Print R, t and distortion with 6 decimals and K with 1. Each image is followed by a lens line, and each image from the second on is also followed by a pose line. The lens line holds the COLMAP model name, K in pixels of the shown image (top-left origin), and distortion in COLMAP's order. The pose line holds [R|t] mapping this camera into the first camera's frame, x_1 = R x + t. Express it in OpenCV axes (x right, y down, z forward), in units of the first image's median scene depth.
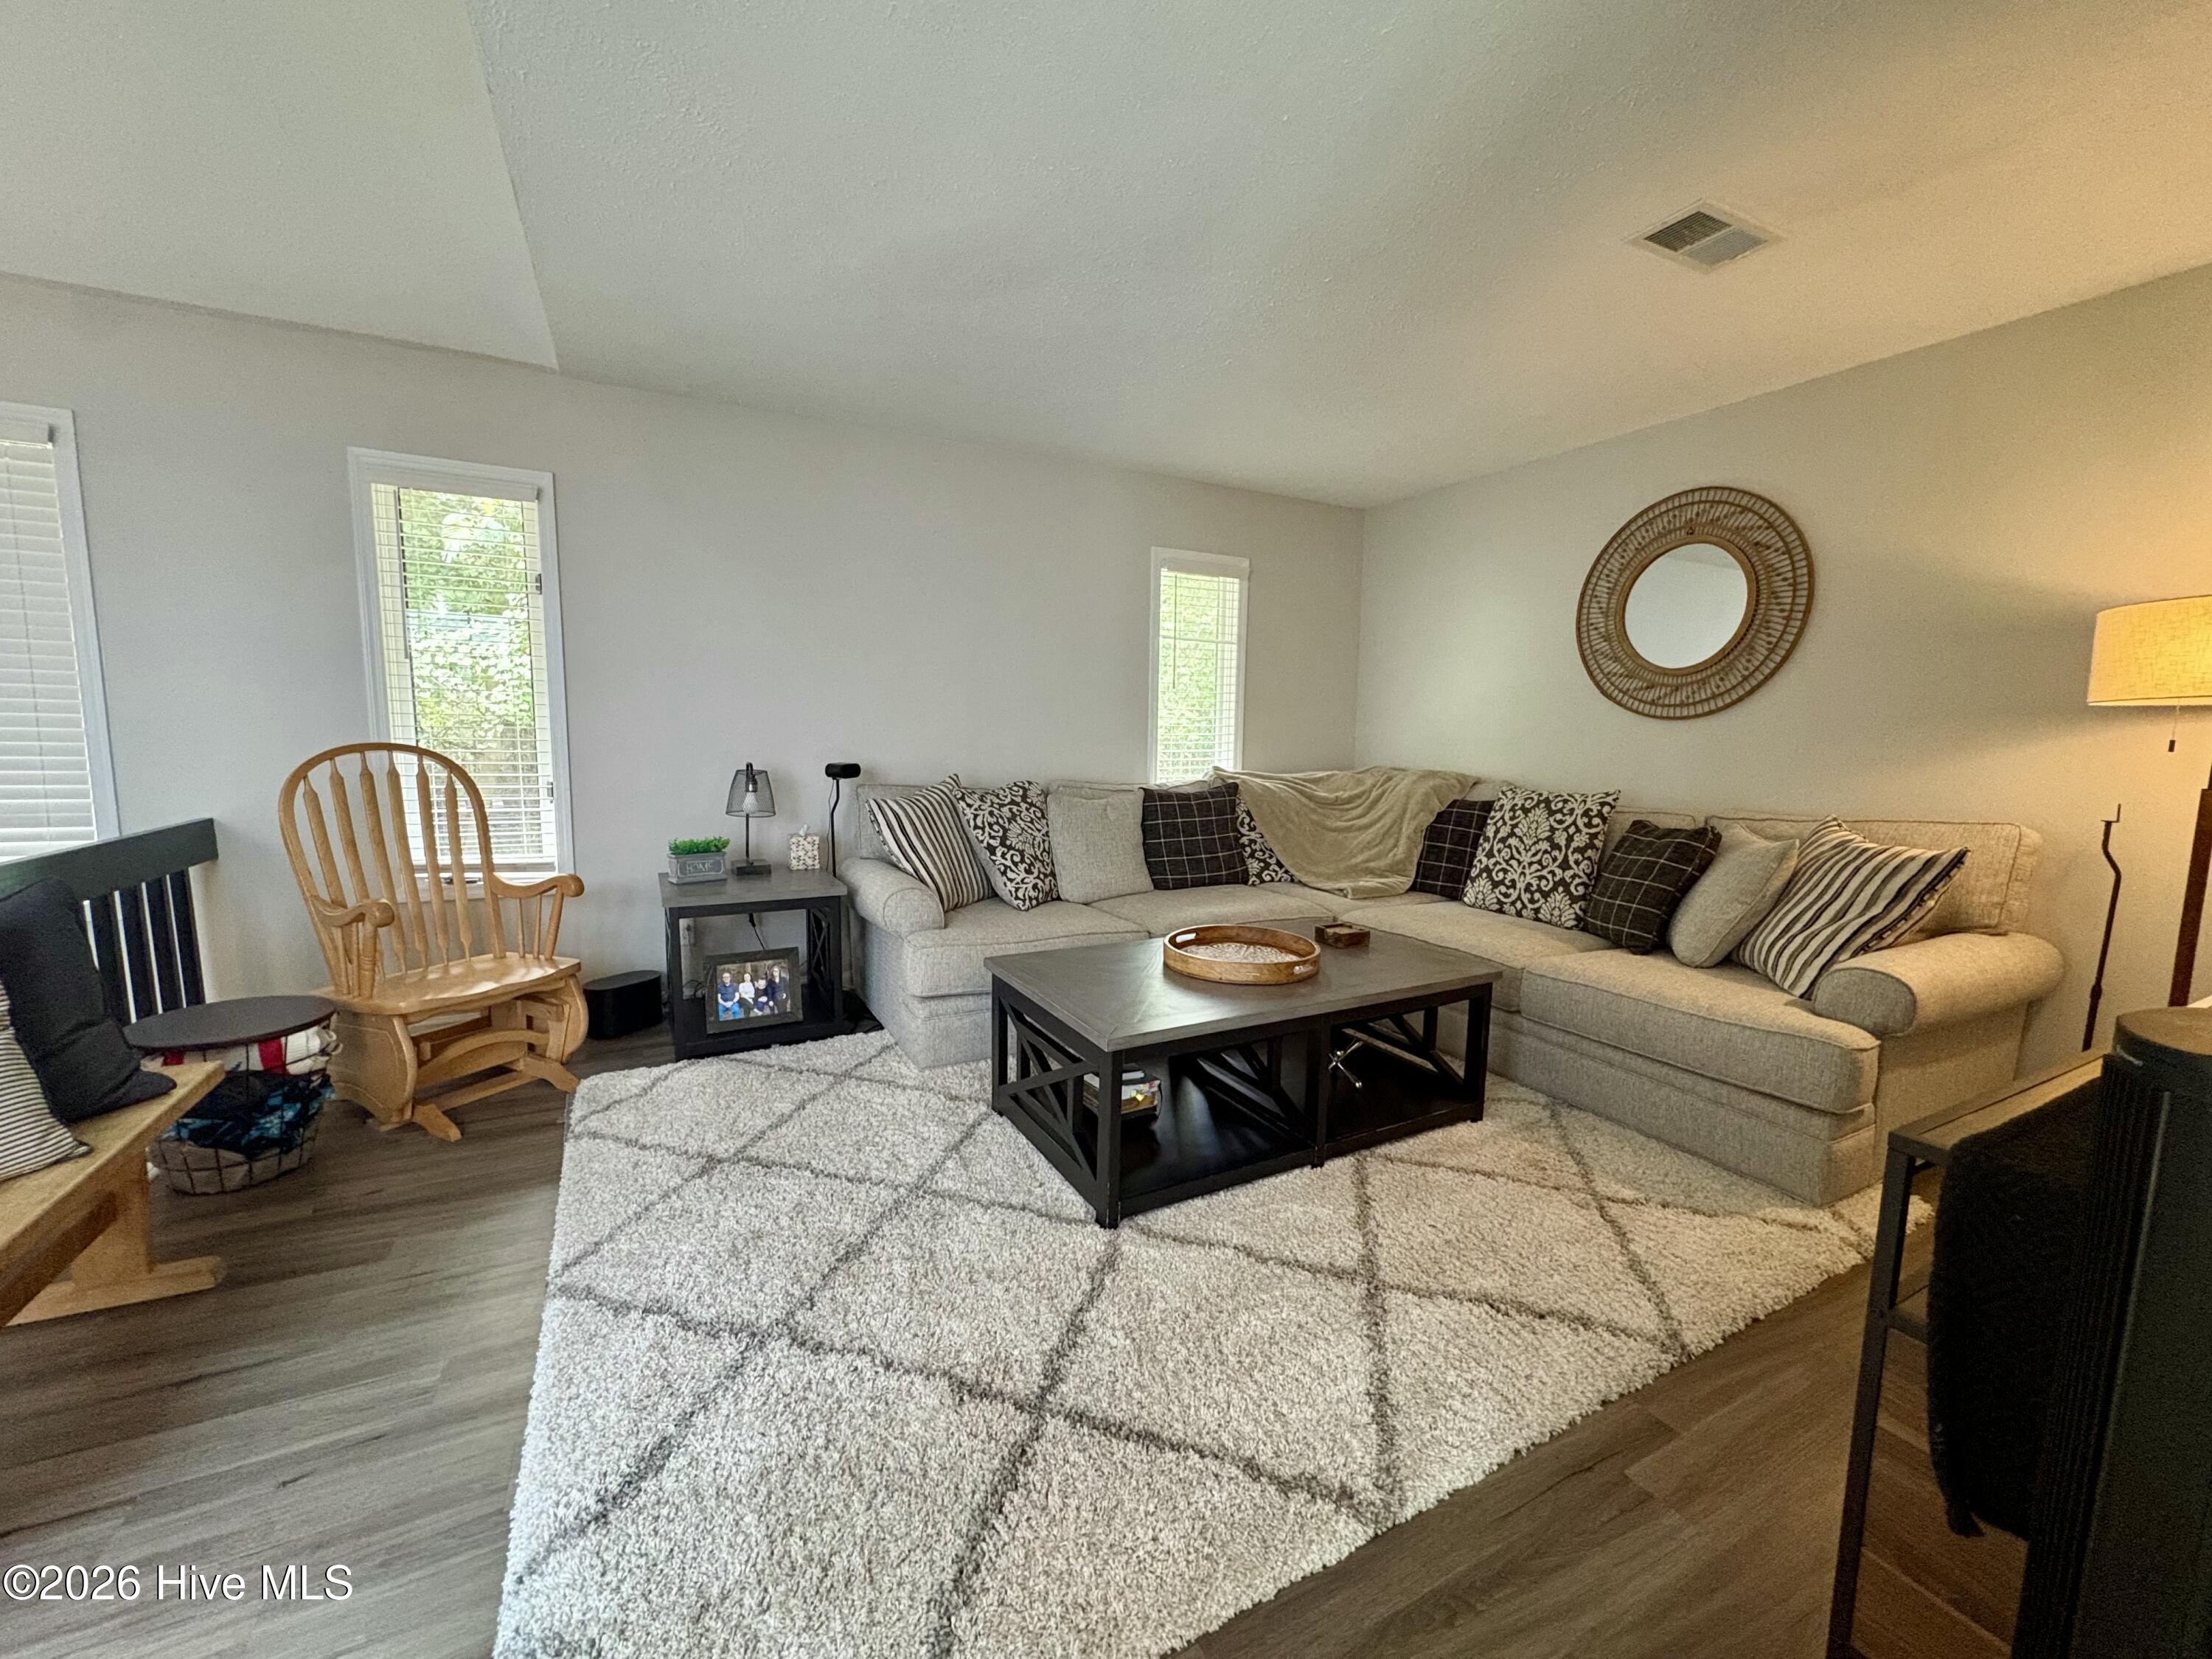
lens RADIAL K [[886.9, 0, 1108.6], [0, 886.9, 828.7], [0, 0, 1]] dist [0.003120, -0.000155]
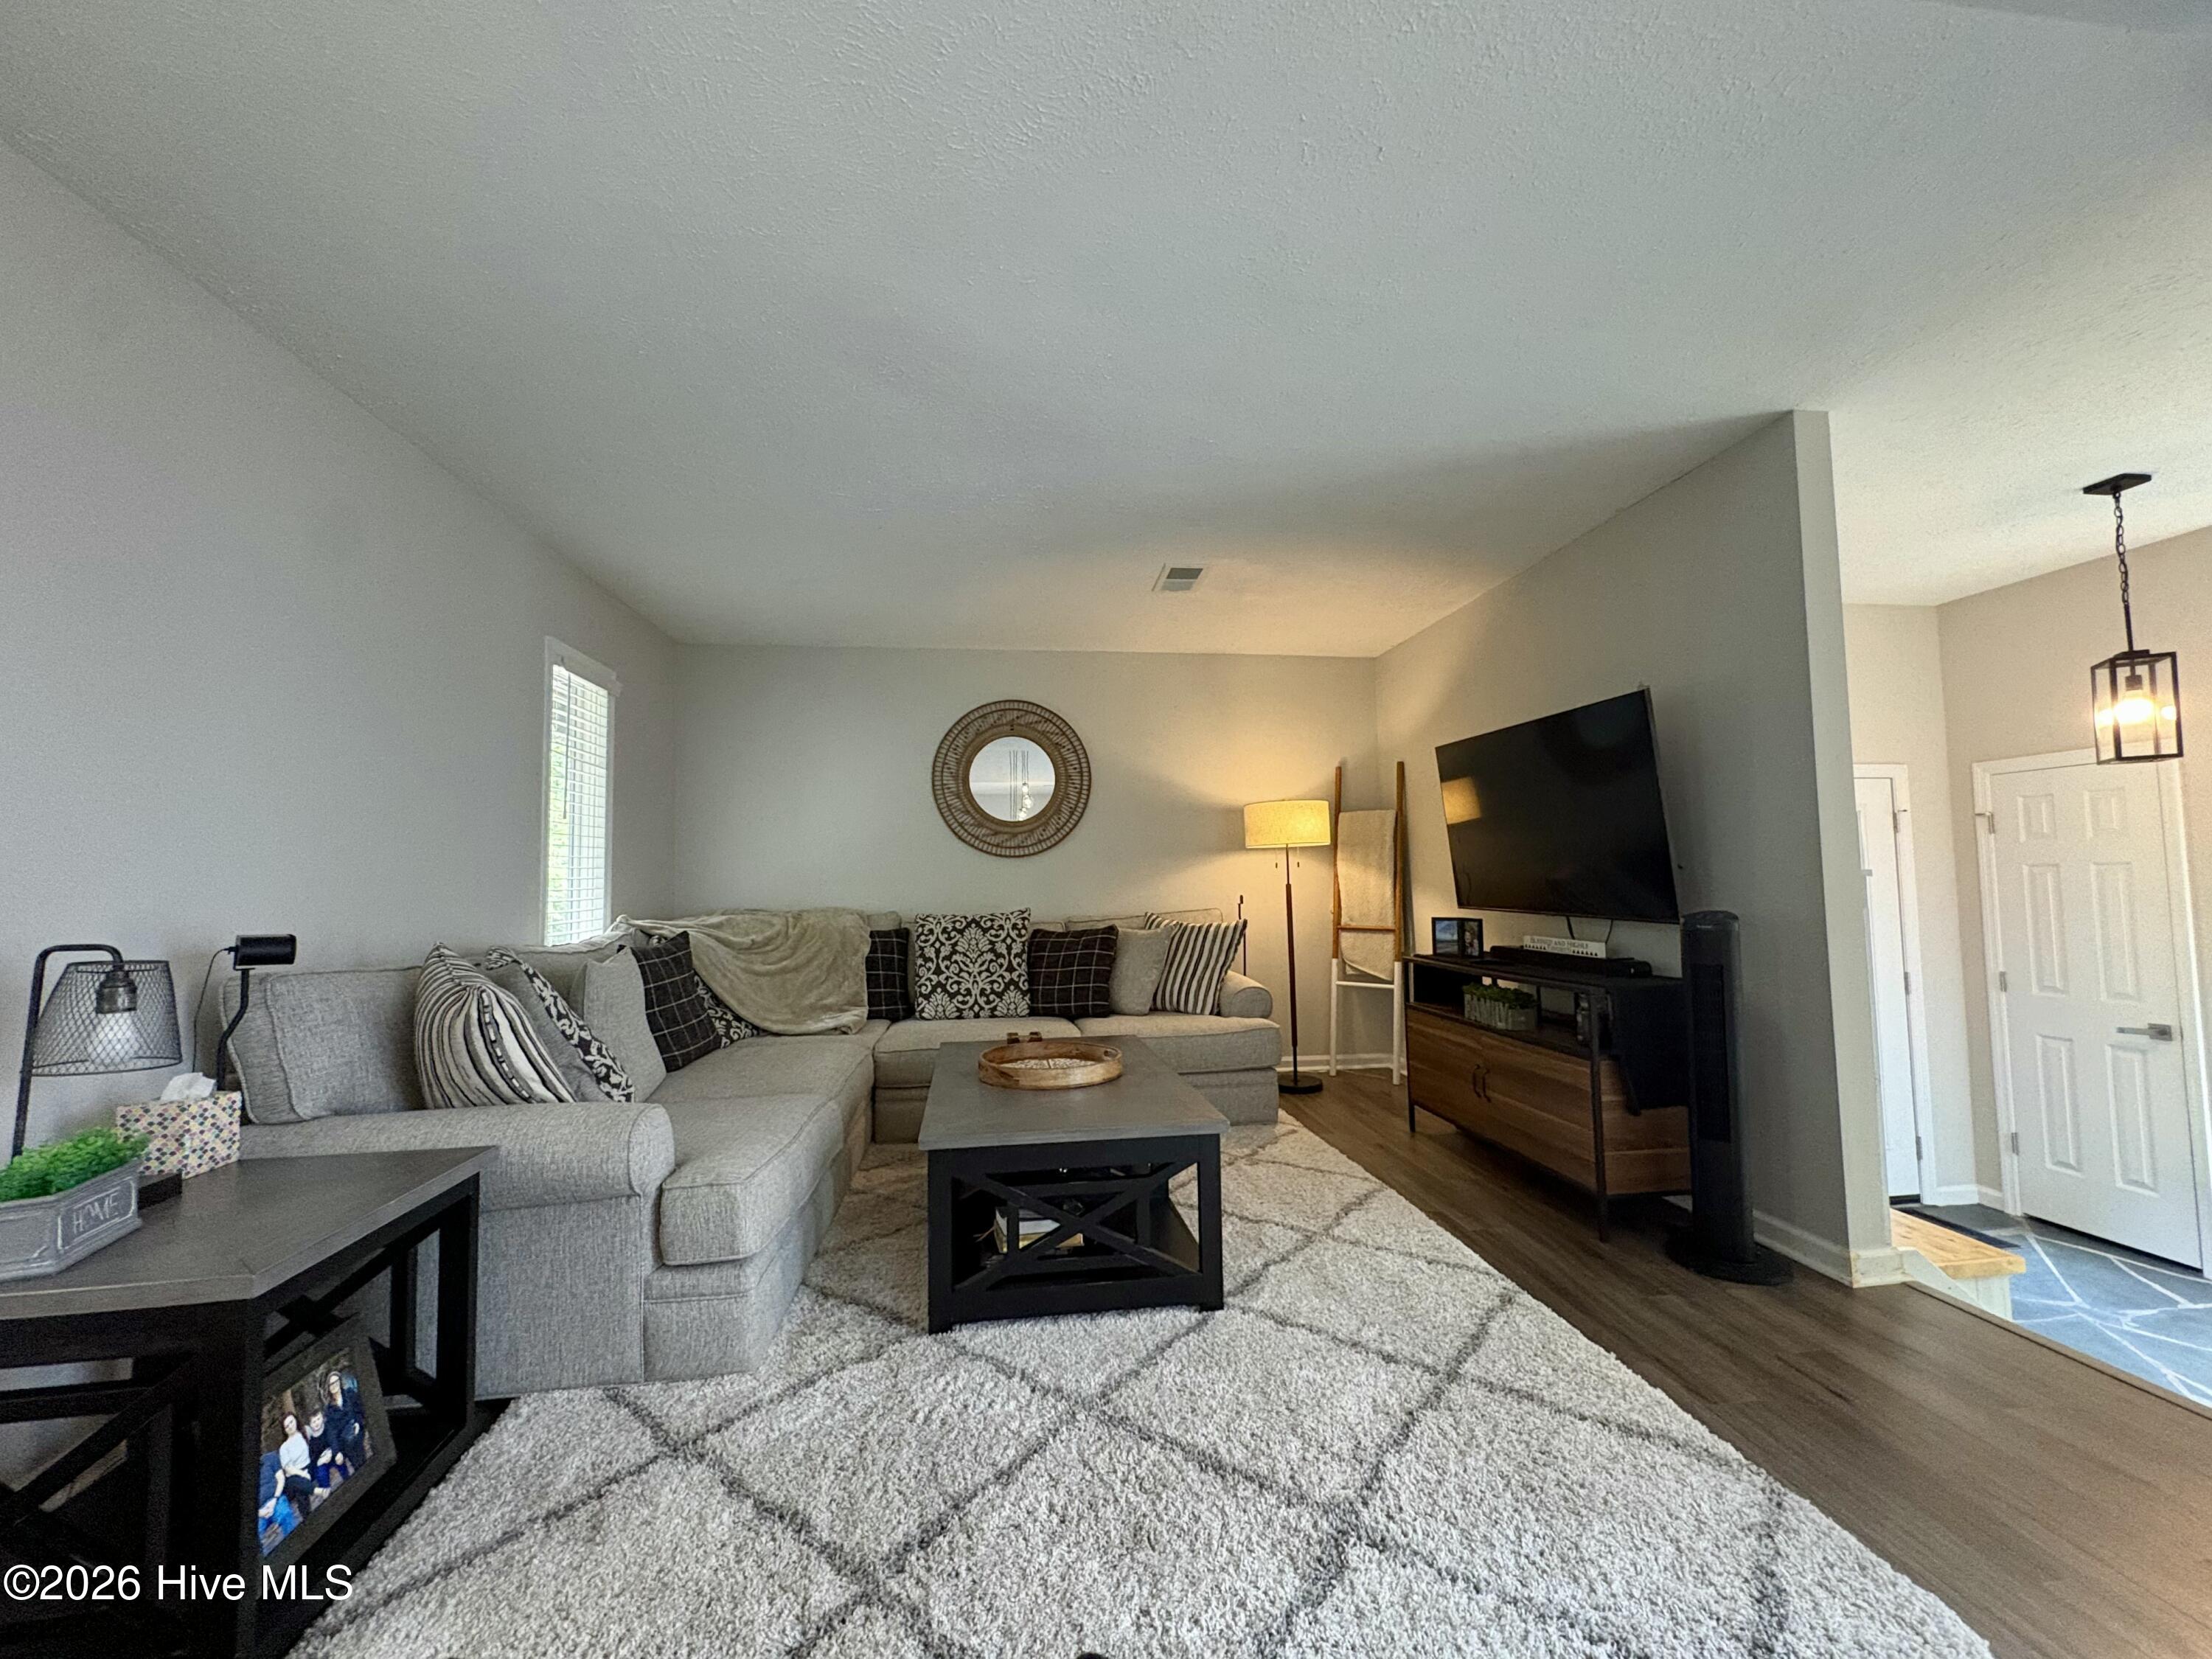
lens RADIAL K [[886.9, 0, 1108.6], [0, 886.9, 828.7], [0, 0, 1]] dist [0.003120, -0.000155]
pose [[0.342661, 0.036285, 0.938758, -0.641047], [0.128929, 0.987983, -0.085249, -0.030734], [-0.930570, 0.150244, 0.333865, 0.401569]]
